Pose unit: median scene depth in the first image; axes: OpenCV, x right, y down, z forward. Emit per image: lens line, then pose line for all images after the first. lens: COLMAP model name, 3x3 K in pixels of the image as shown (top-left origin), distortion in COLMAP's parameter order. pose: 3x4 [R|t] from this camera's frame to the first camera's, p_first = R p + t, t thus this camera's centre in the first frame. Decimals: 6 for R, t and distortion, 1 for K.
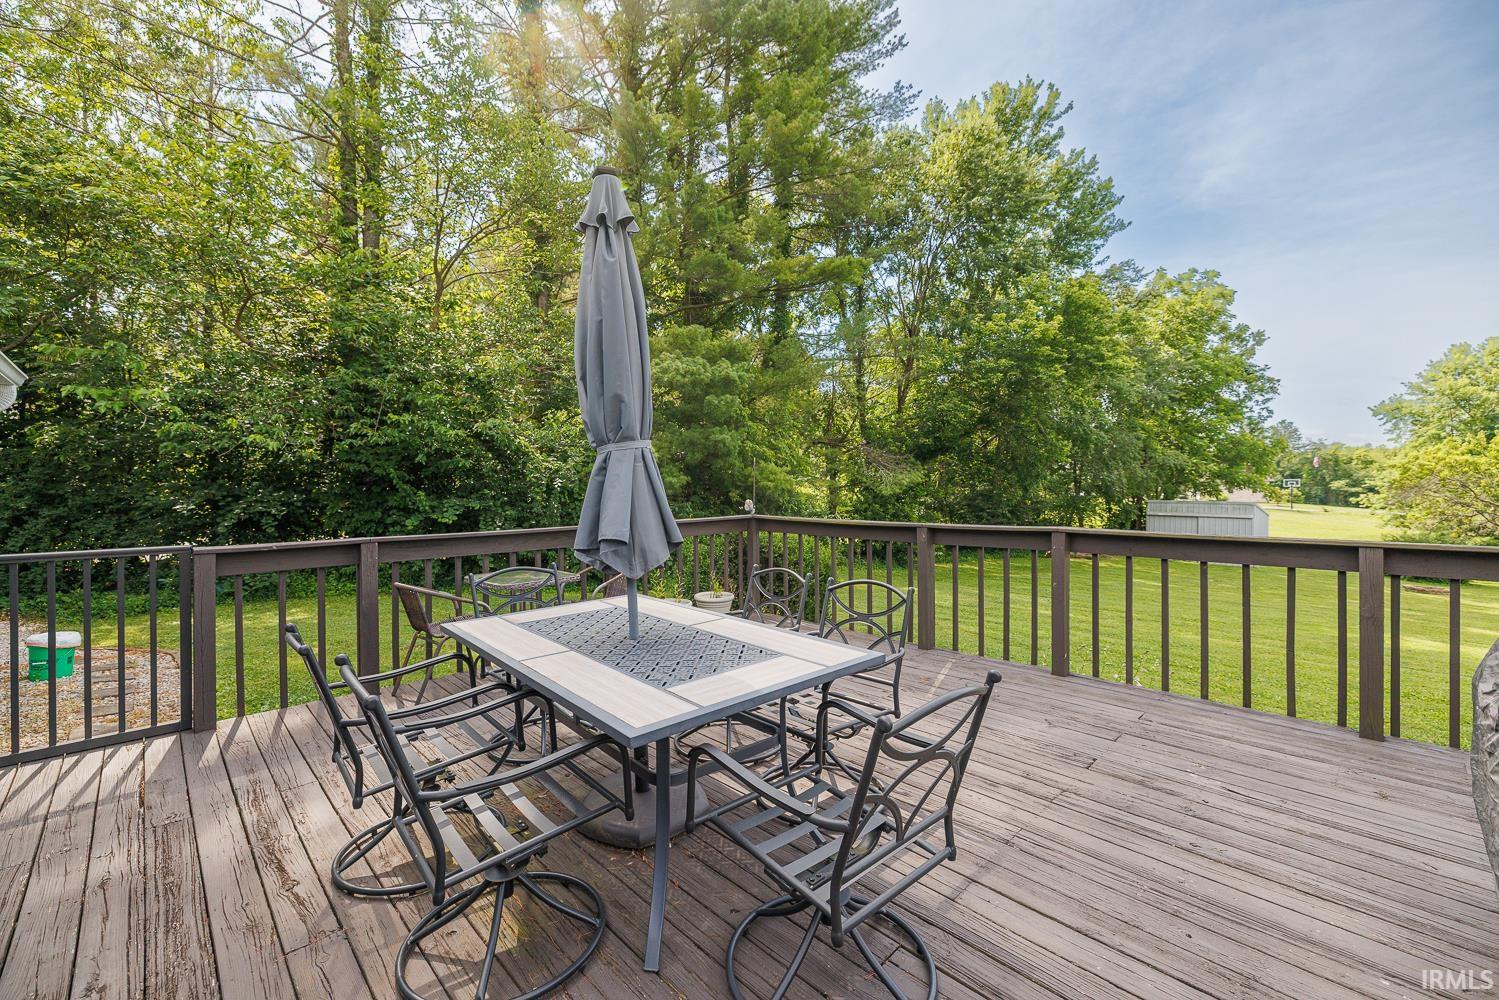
lens RADIAL K [[623.5, 0, 749.1], [0, 623.5, 489.0], [0, 0, 1]] dist [0.001146, -0.000383]
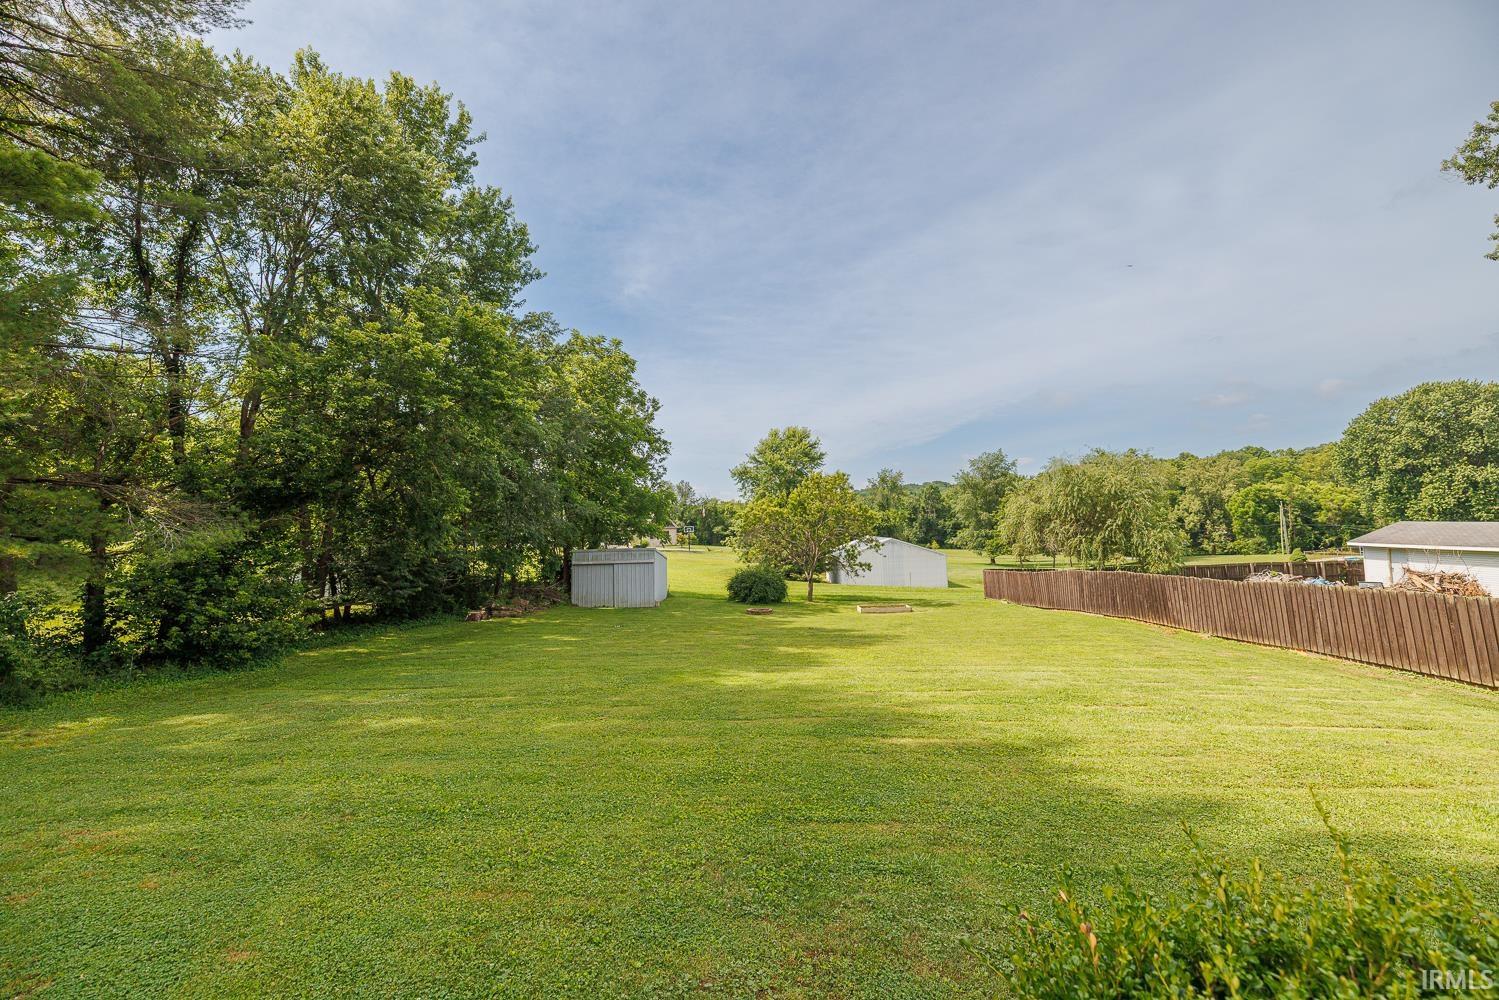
lens RADIAL K [[623.5, 0, 749.1], [0, 623.5, 489.0], [0, 0, 1]] dist [0.001146, -0.000383]
pose [[0.694630, 0.022520, 0.719015, 0.117683], [0.038090, 0.996956, -0.068023, -0.001399], [-0.718358, 0.074638, 0.691658, 0.091508]]
